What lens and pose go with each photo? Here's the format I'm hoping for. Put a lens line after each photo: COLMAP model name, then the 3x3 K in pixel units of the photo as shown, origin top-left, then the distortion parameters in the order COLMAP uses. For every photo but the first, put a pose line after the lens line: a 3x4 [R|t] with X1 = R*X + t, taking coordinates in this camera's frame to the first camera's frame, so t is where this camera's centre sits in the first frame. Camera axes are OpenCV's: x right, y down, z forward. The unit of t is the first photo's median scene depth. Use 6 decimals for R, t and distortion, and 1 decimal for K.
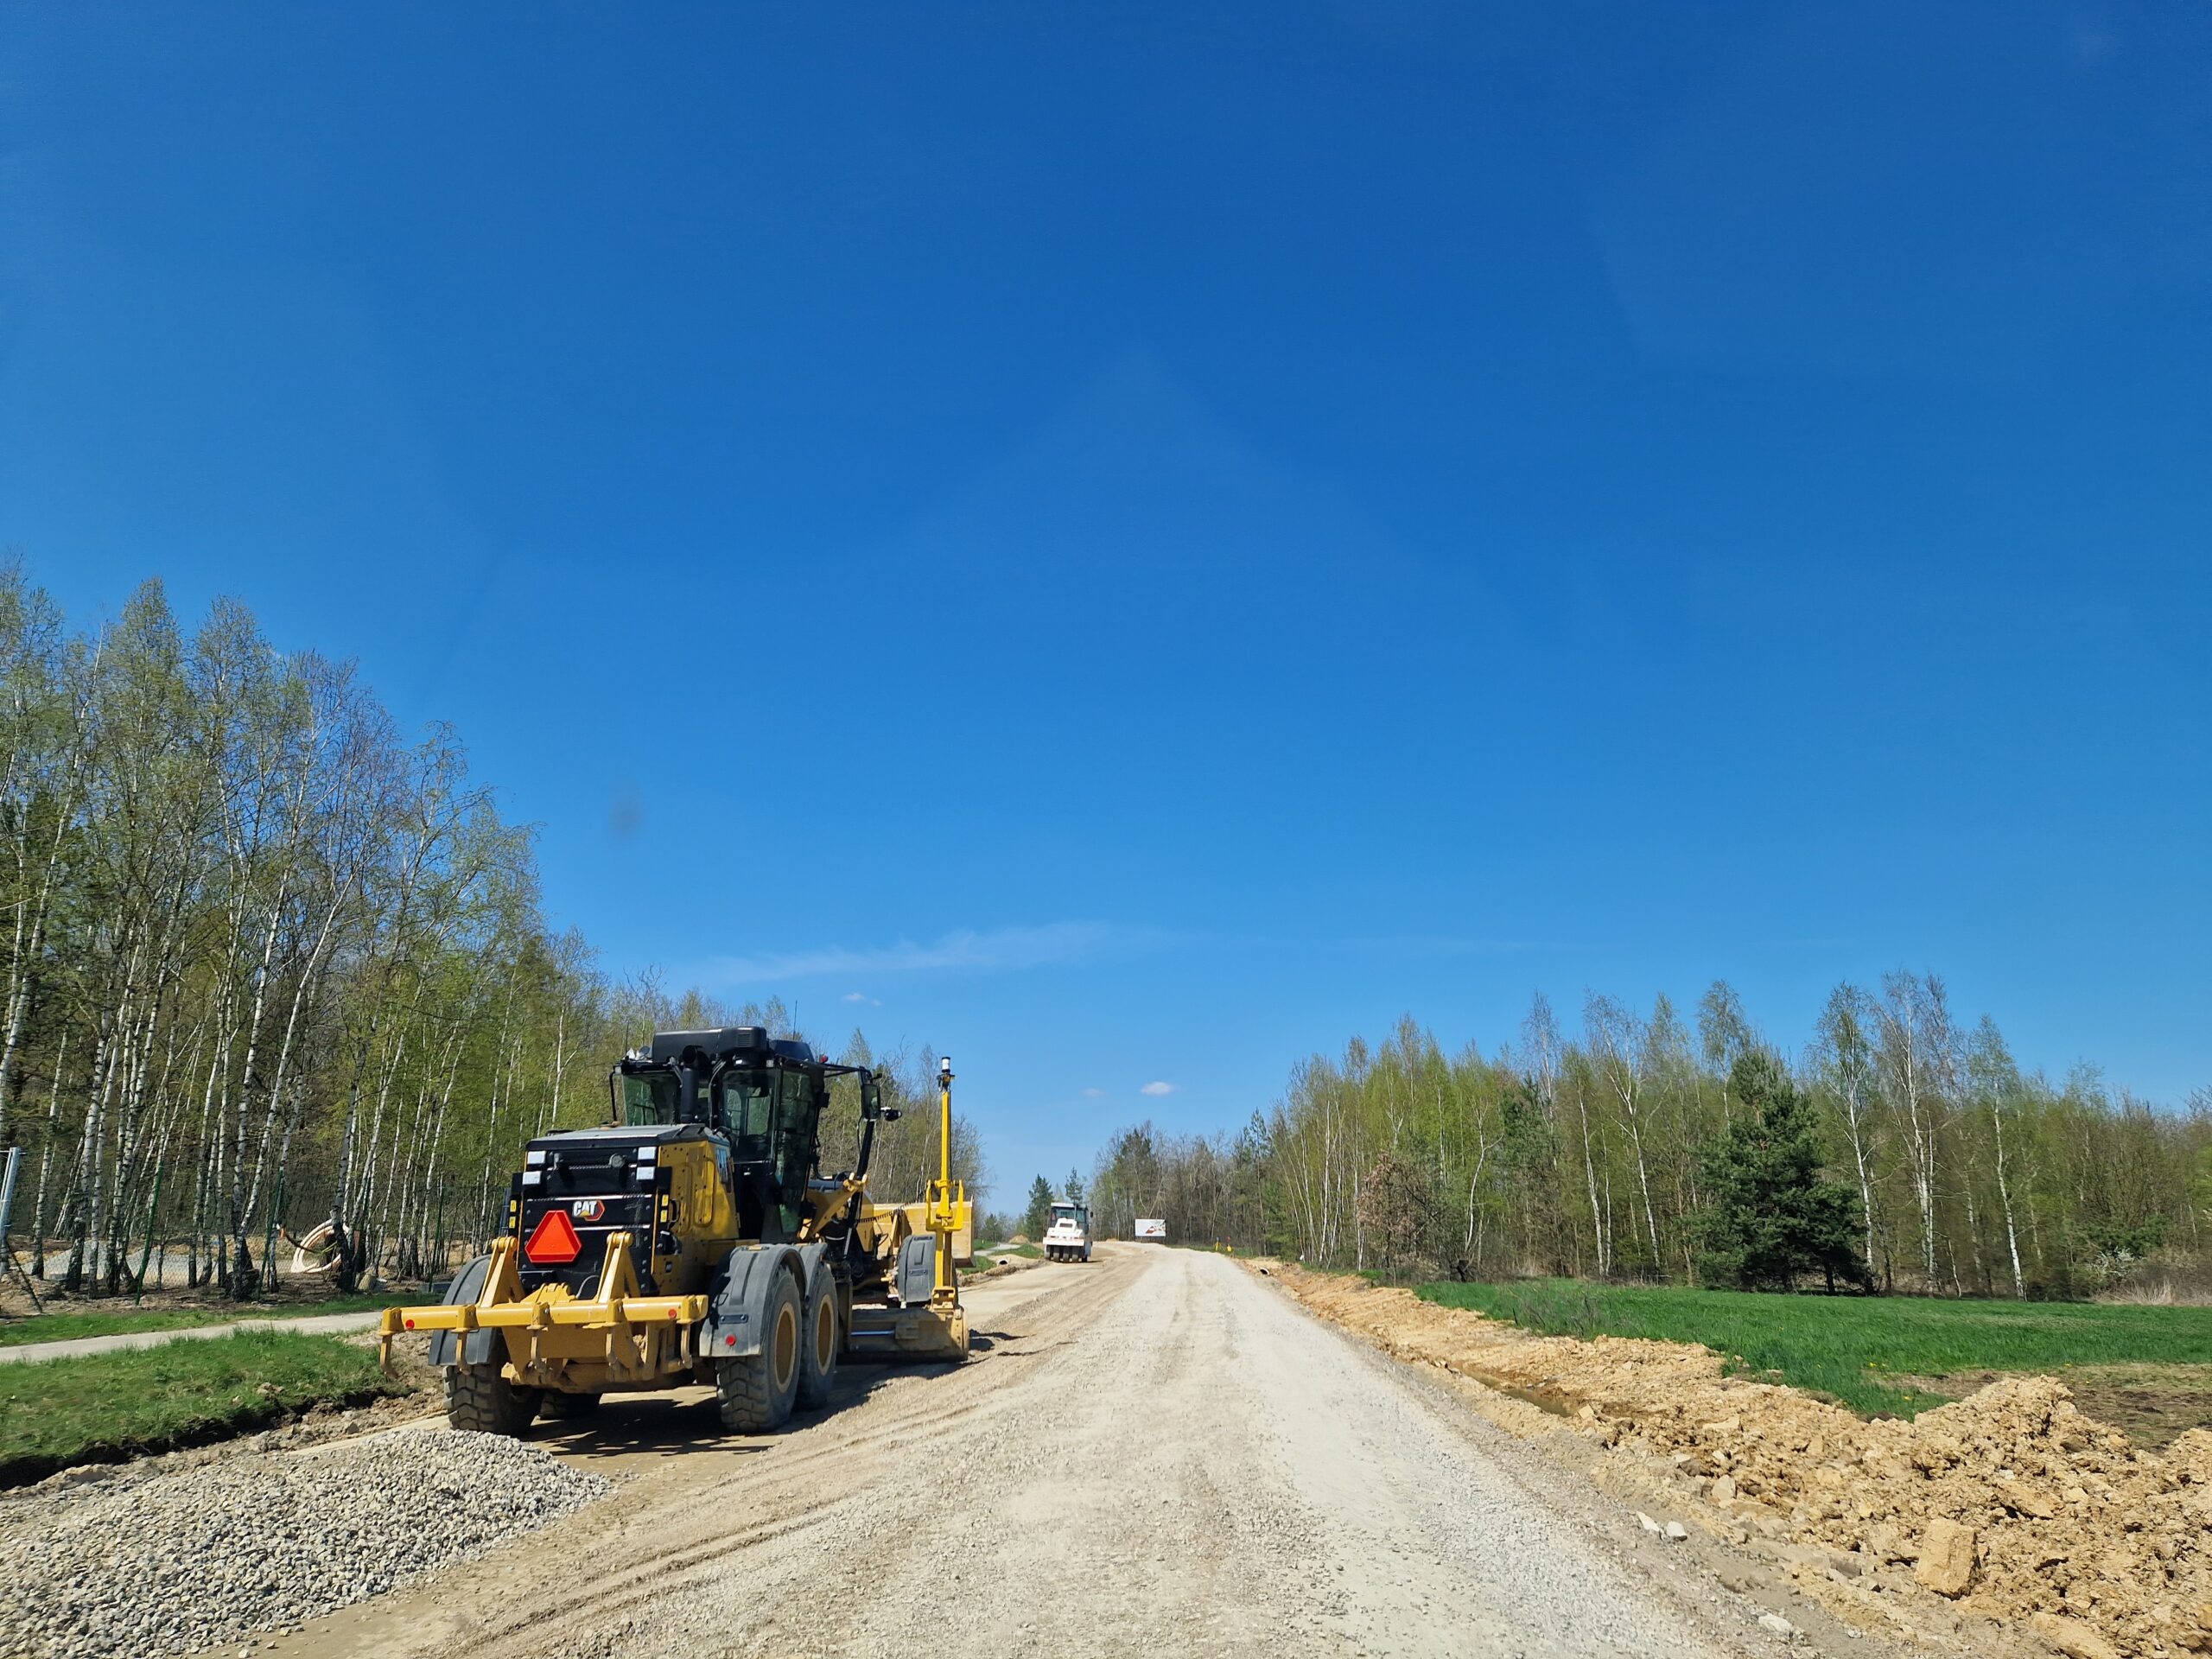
lens RADIAL K [[1409.3, 0, 1112.9], [0, 1409.3, 828.1], [0, 0, 1]] dist [0.082043, -0.086997]
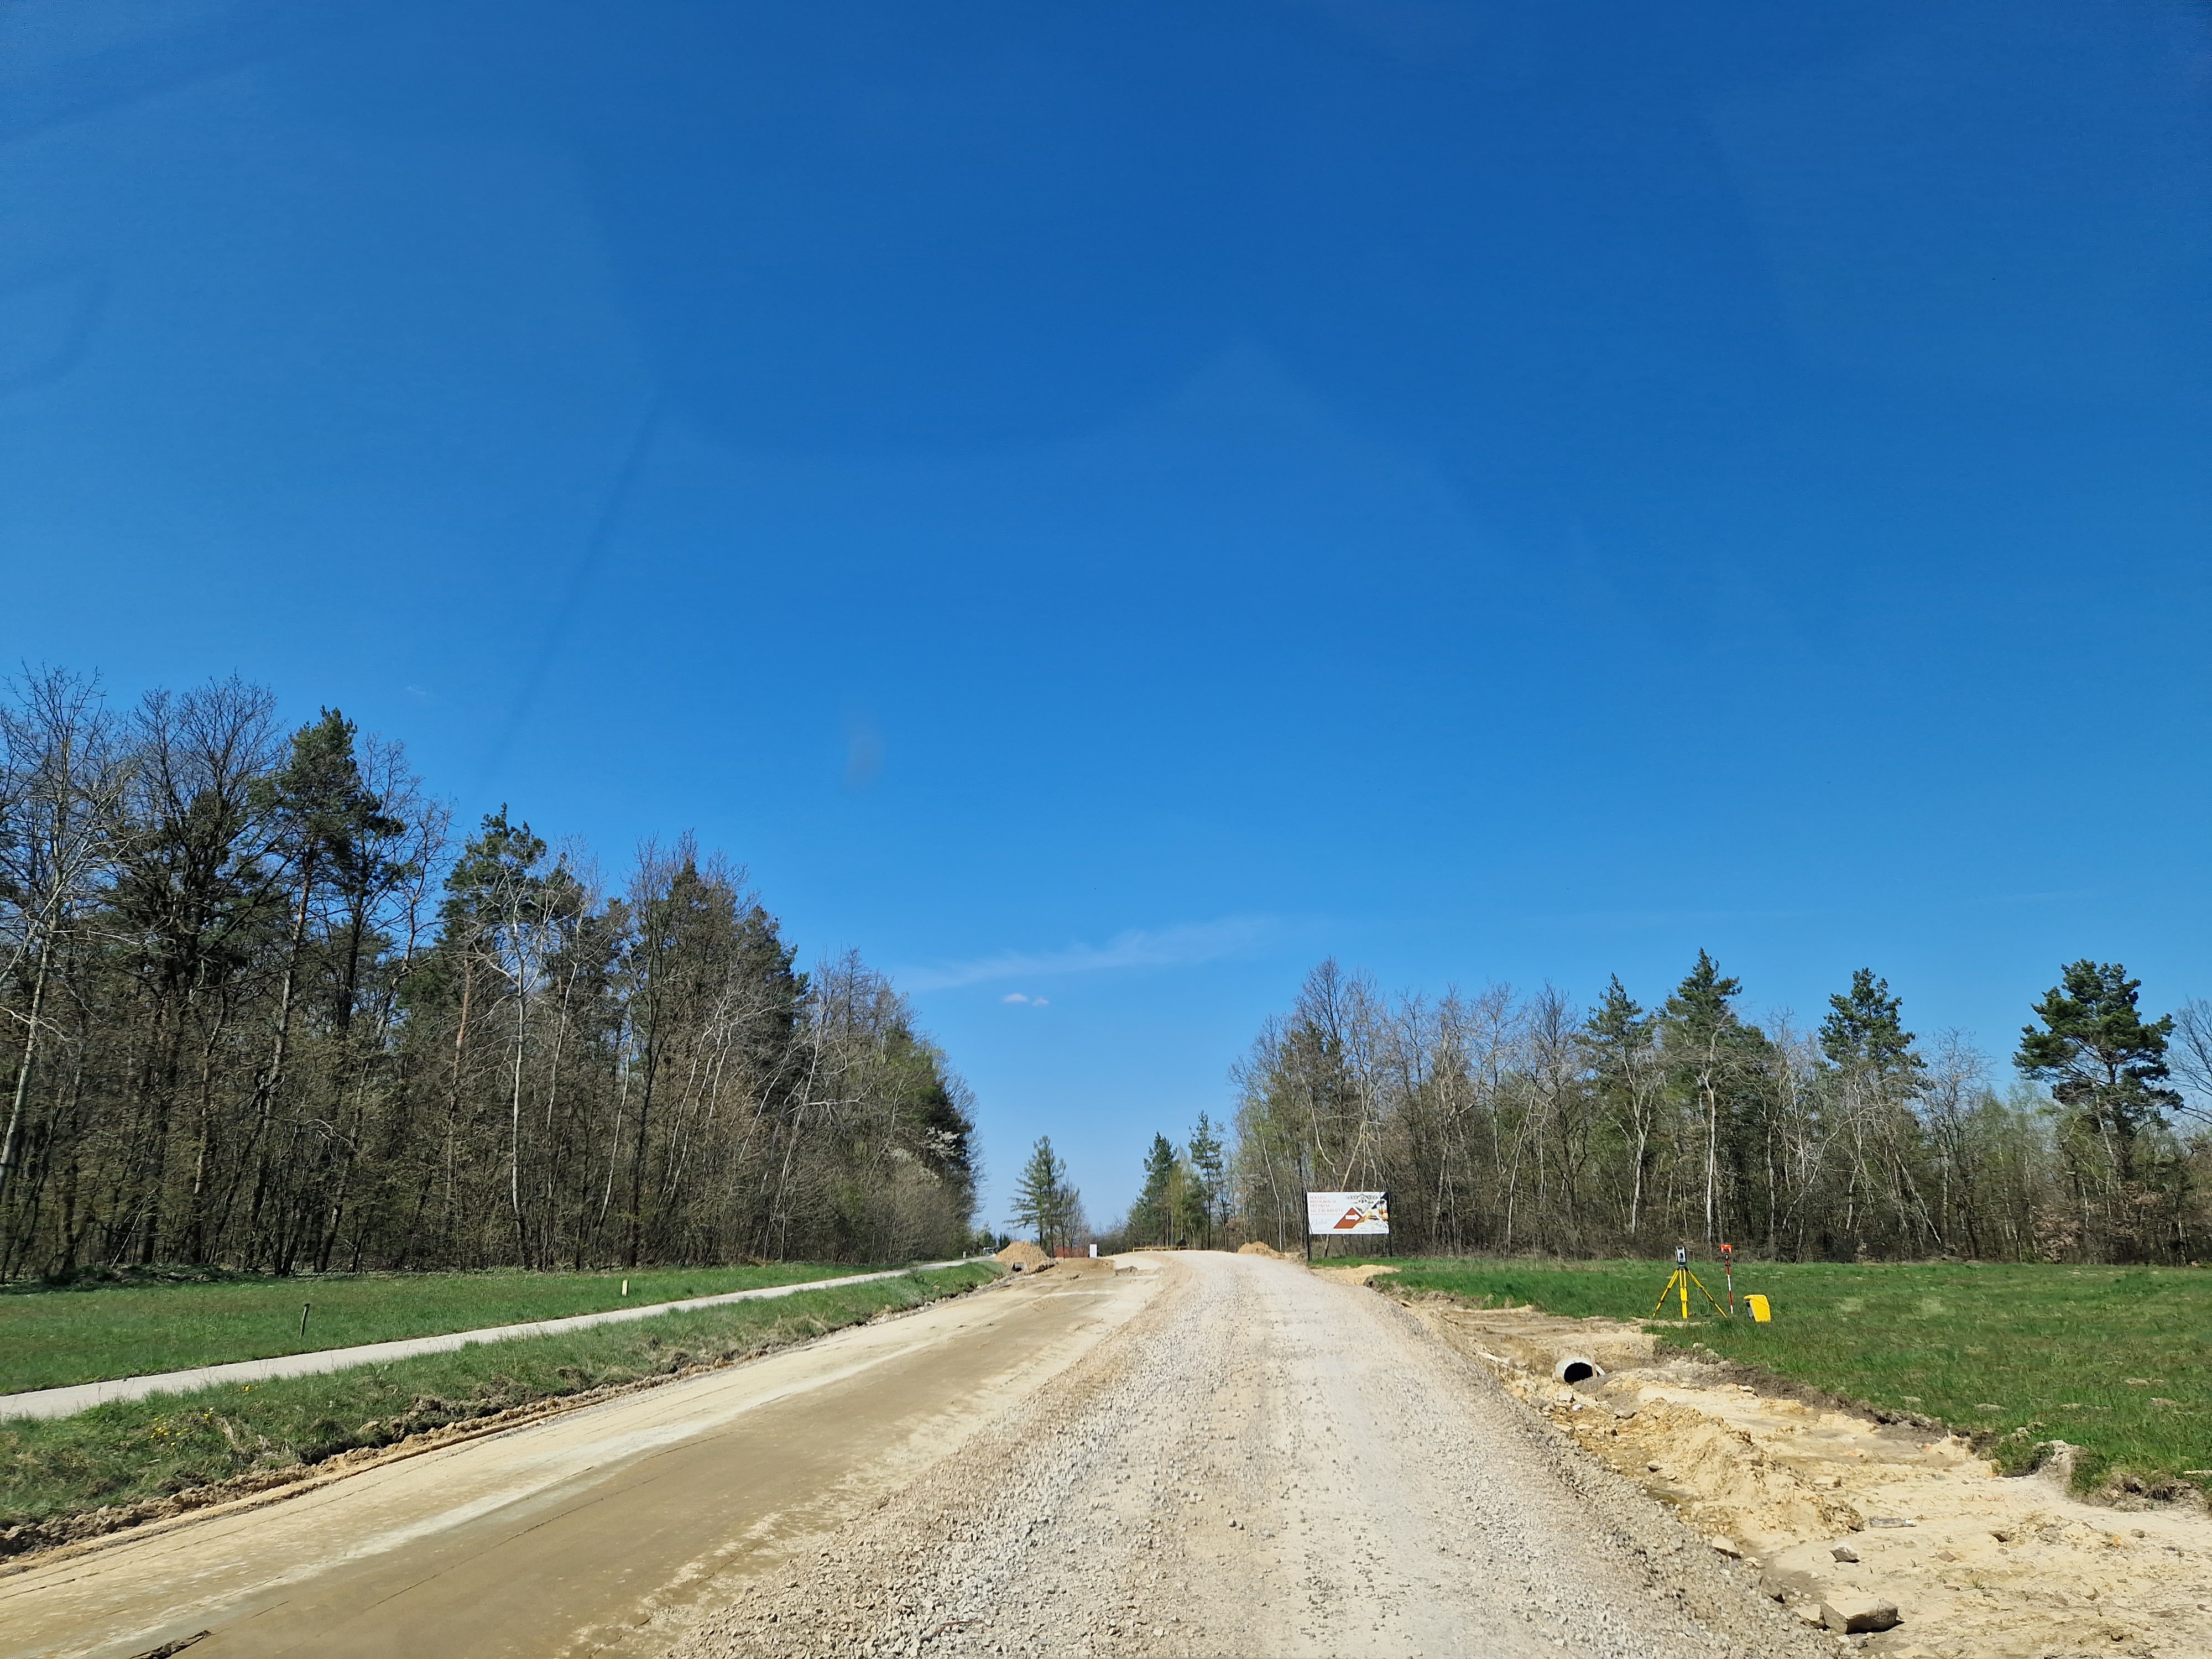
lens RADIAL K [[1409.3, 0, 1112.9], [0, 1409.3, 828.1], [0, 0, 1]] dist [0.082043, -0.086997]
pose [[0.991541, -0.058394, -0.115917, 0.011825], [0.058713, 0.998275, -0.000666, 0.161338], [0.115756, -0.006146, 0.993259, 0.563078]]
